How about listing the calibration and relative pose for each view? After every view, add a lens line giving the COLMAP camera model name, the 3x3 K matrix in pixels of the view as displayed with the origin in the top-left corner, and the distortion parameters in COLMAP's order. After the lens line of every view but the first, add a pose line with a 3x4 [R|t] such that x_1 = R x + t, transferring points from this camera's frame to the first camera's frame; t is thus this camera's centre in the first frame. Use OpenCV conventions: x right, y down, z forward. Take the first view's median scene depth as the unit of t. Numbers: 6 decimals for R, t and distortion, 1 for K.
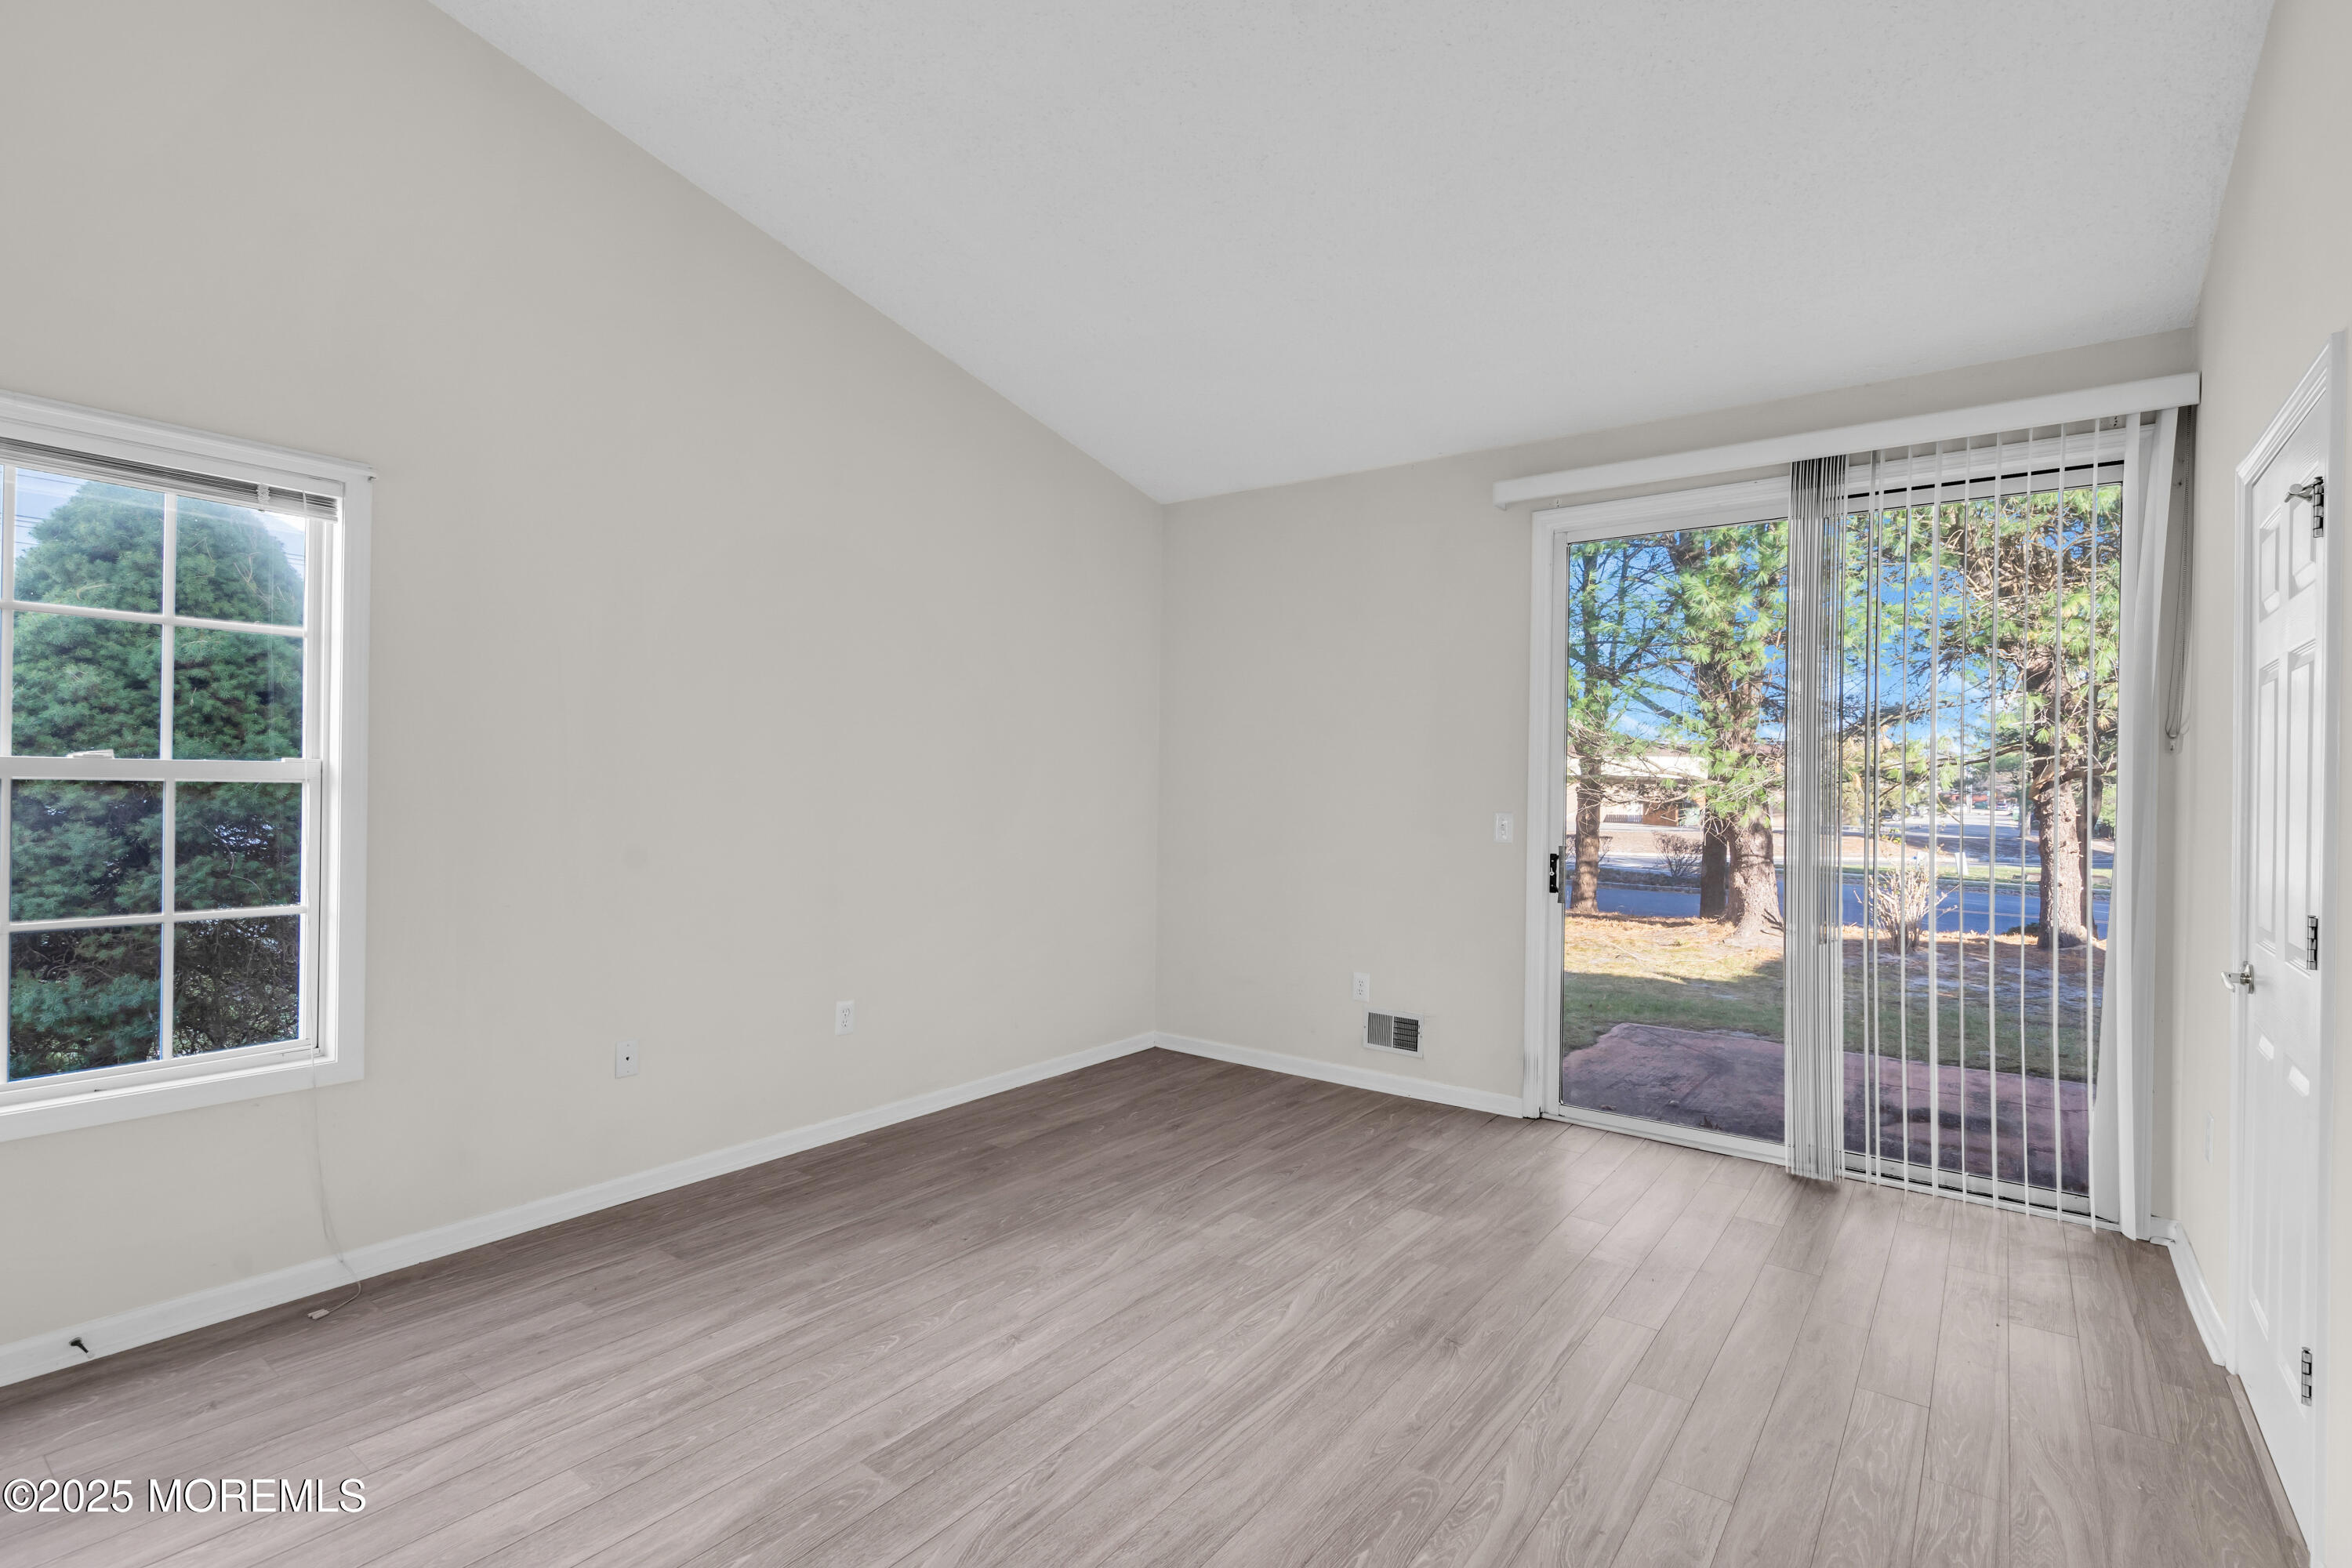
lens RADIAL K [[1085.8, 0, 1172.9], [0, 1085.8, 792.4], [0, 0, 1]] dist [-0.010256, 0.000370]
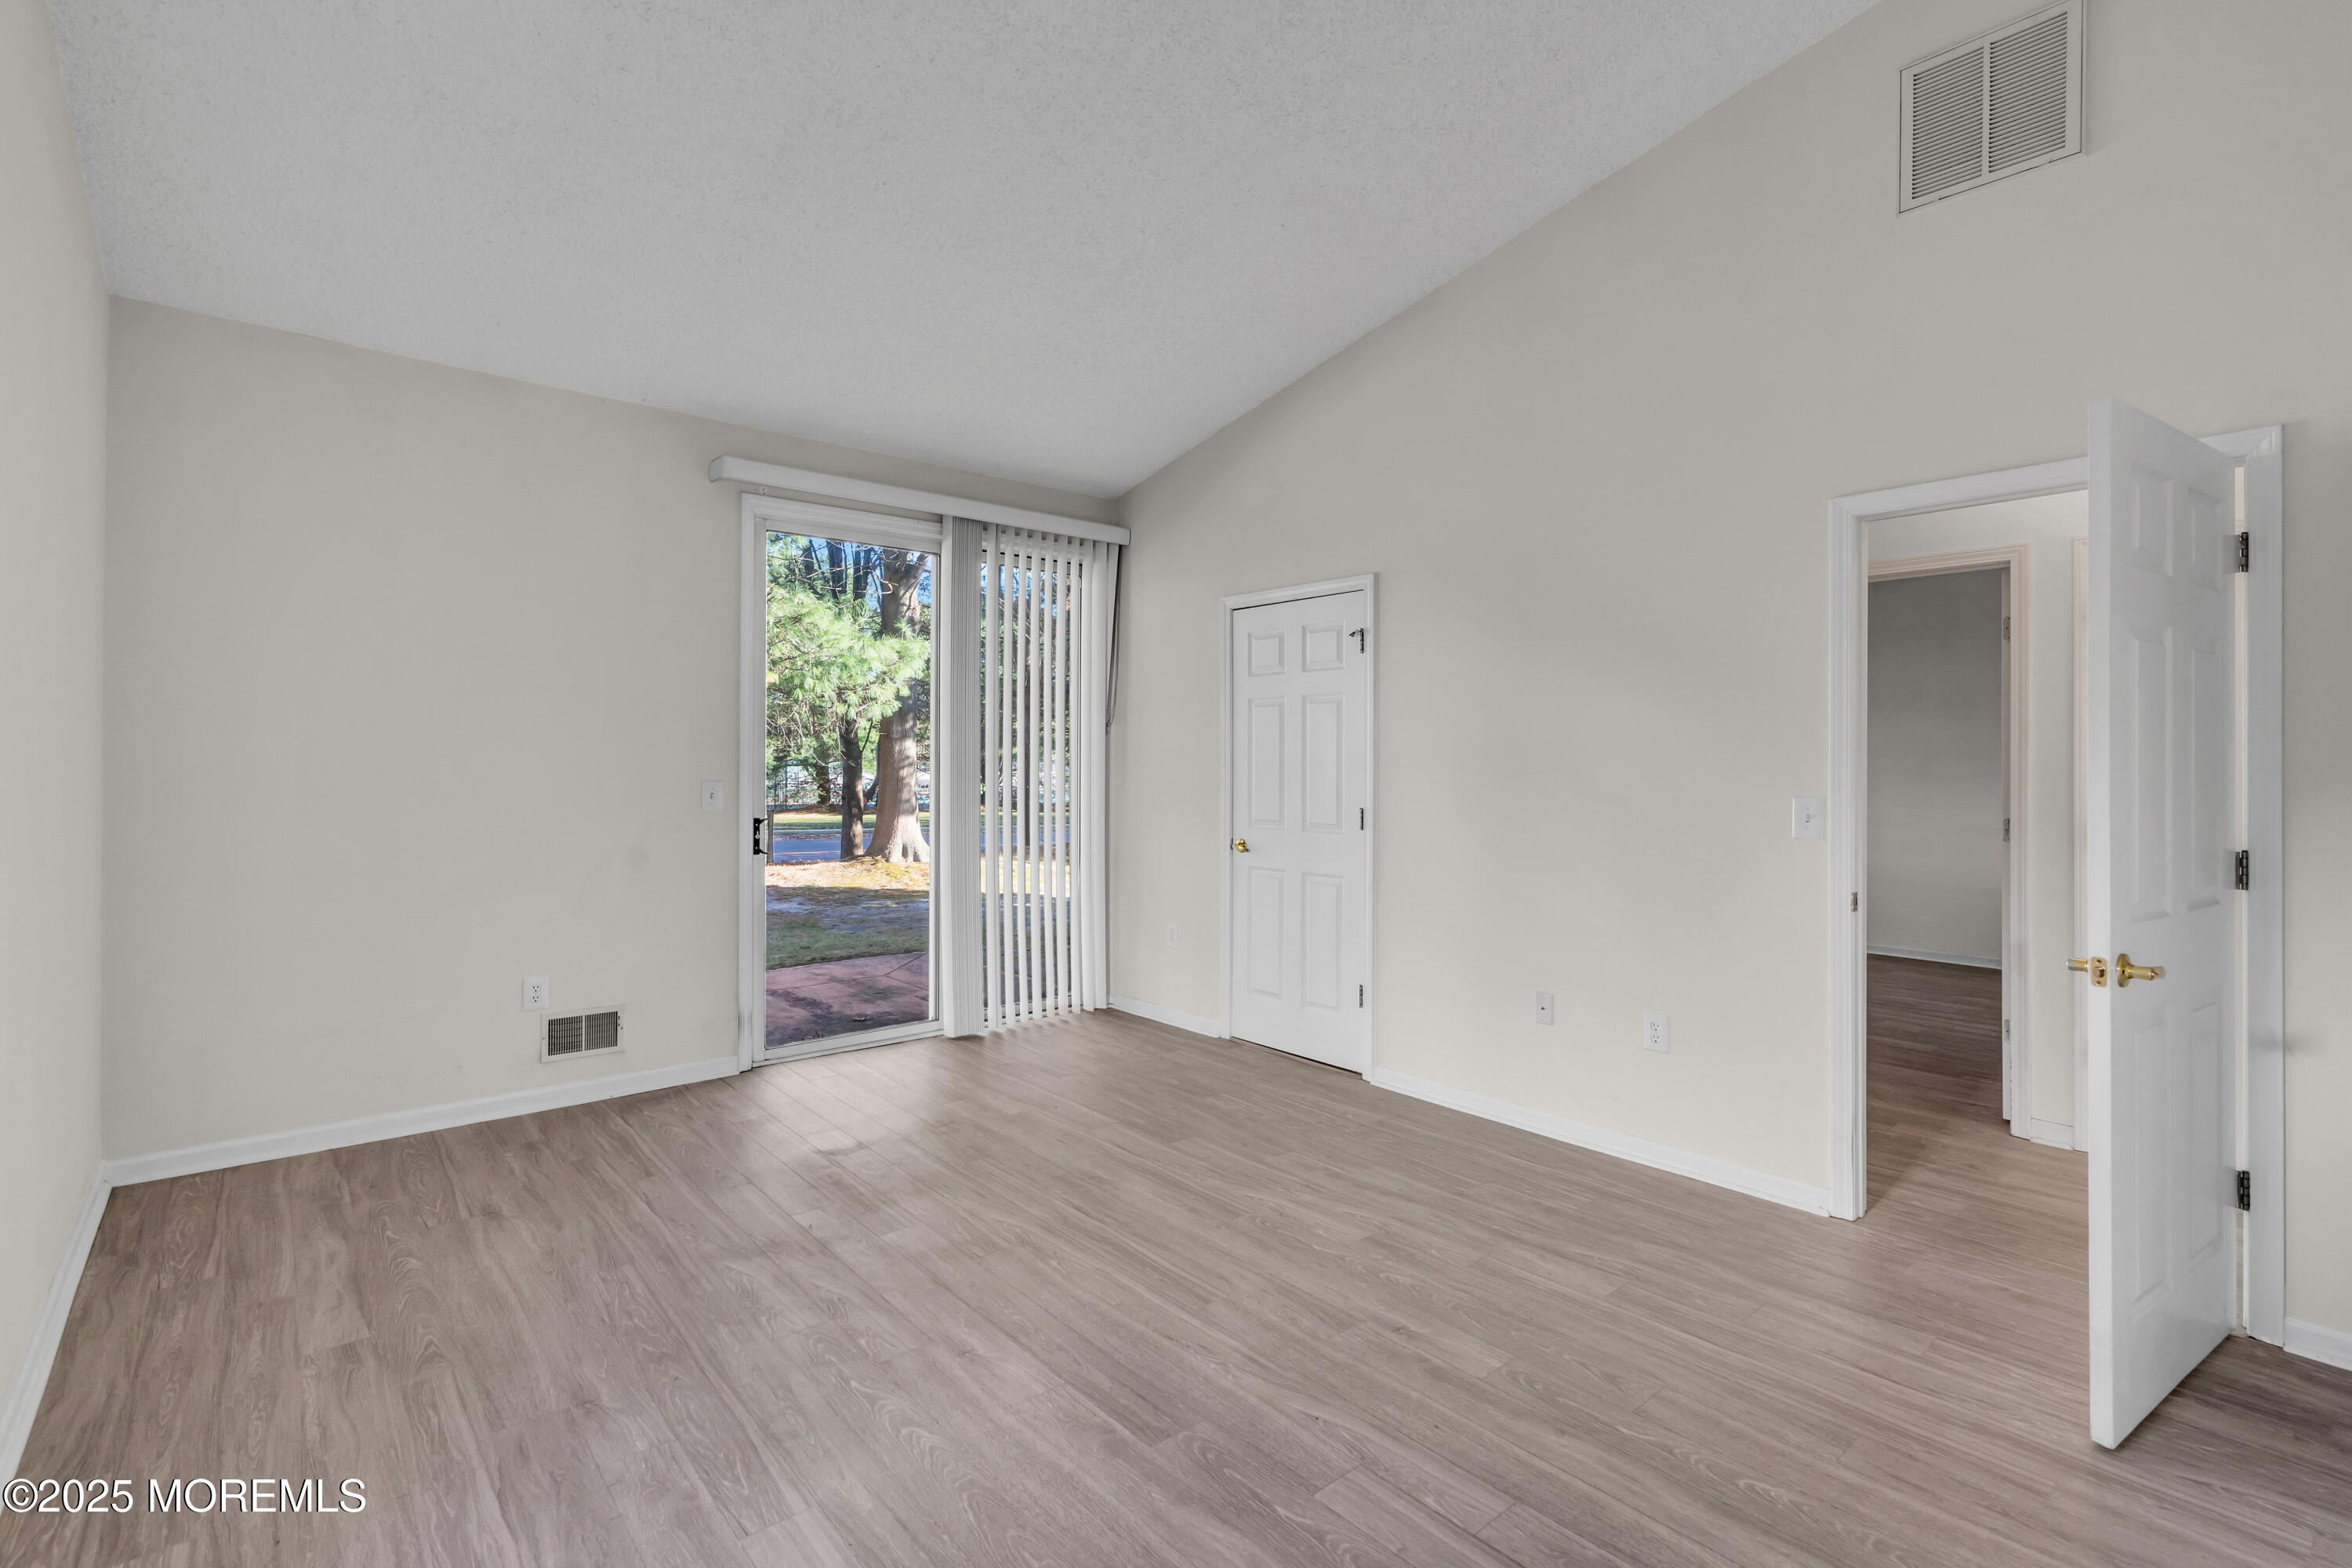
lens RADIAL K [[1085.8, 0, 1174.9], [0, 1085.8, 764.4], [0, 0, 1]] dist [-0.010256, 0.000370]
pose [[0.214457, -0.018205, 0.976564, -0.787397], [0.005358, 0.999833, 0.017462, -0.016671], [-0.976719, 0.001487, 0.214519, 0.482360]]
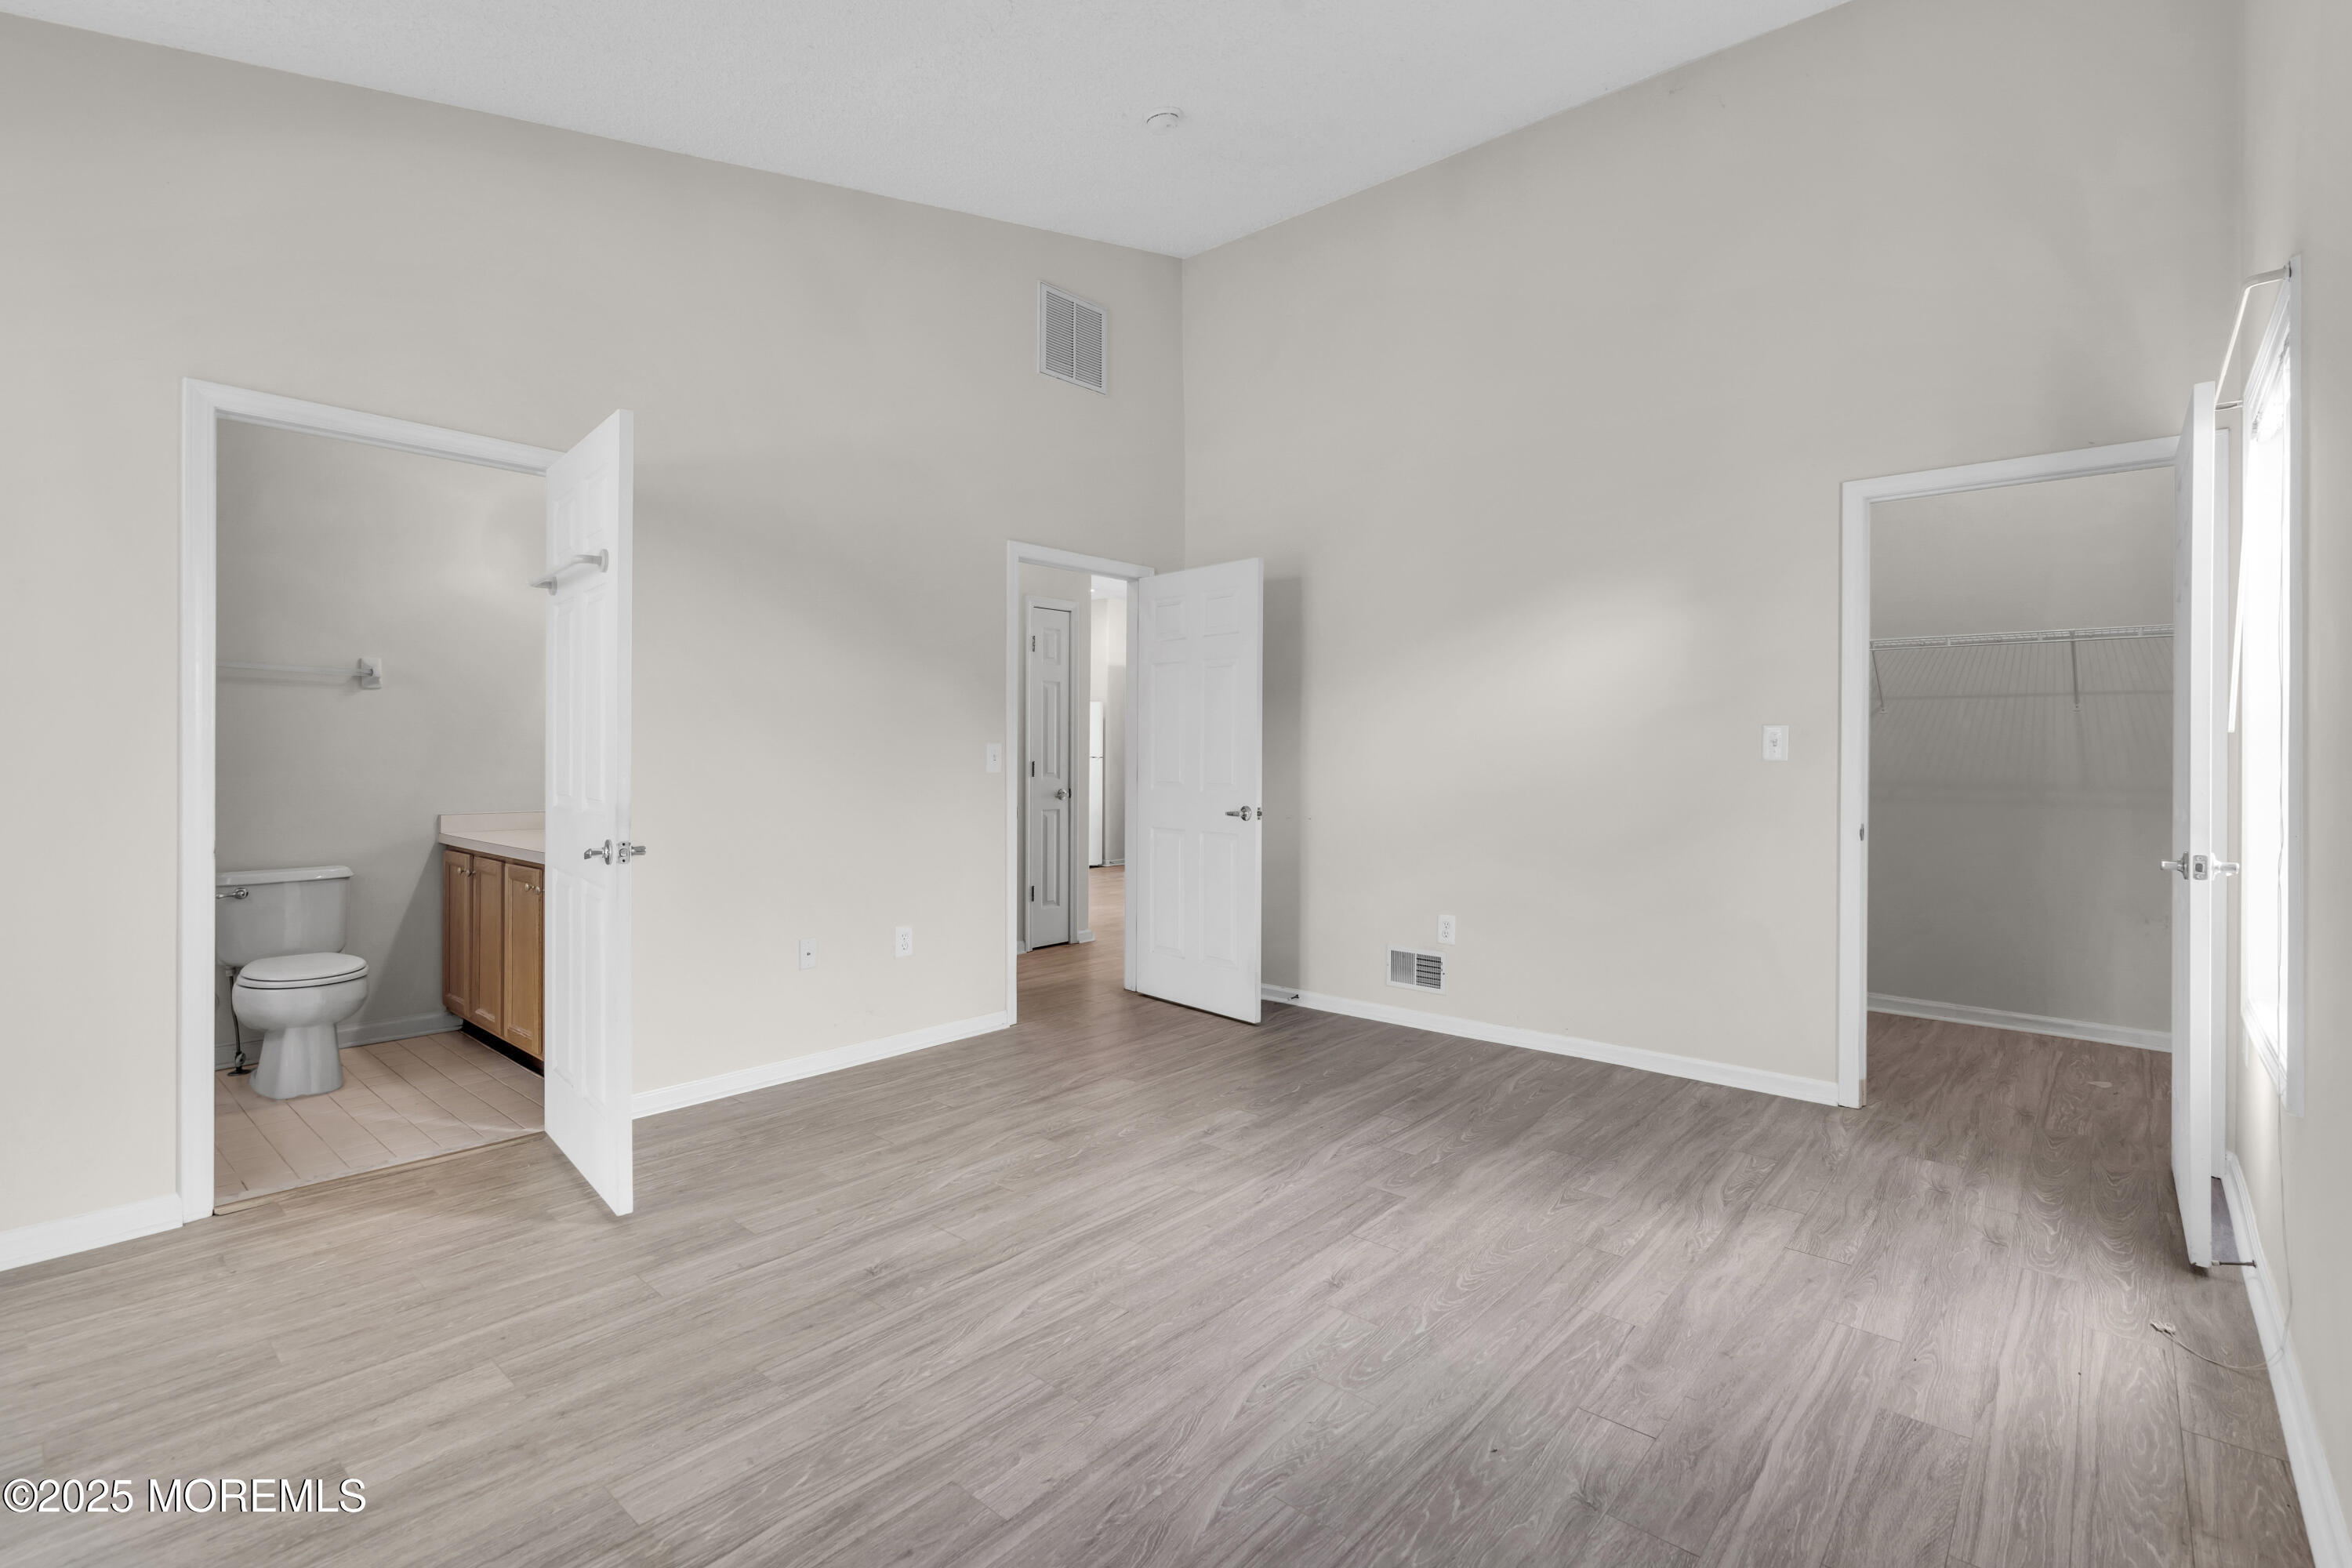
lens RADIAL K [[1085.8, 0, 1190.1], [0, 1085.8, 752.2], [0, 0, 1]] dist [-0.010256, 0.000370]
pose [[-0.998450, -0.020536, 0.051727, -0.046766], [-0.020246, 0.999776, 0.006137, 0.031105], [-0.051842, 0.005080, -0.998642, 1.509096]]
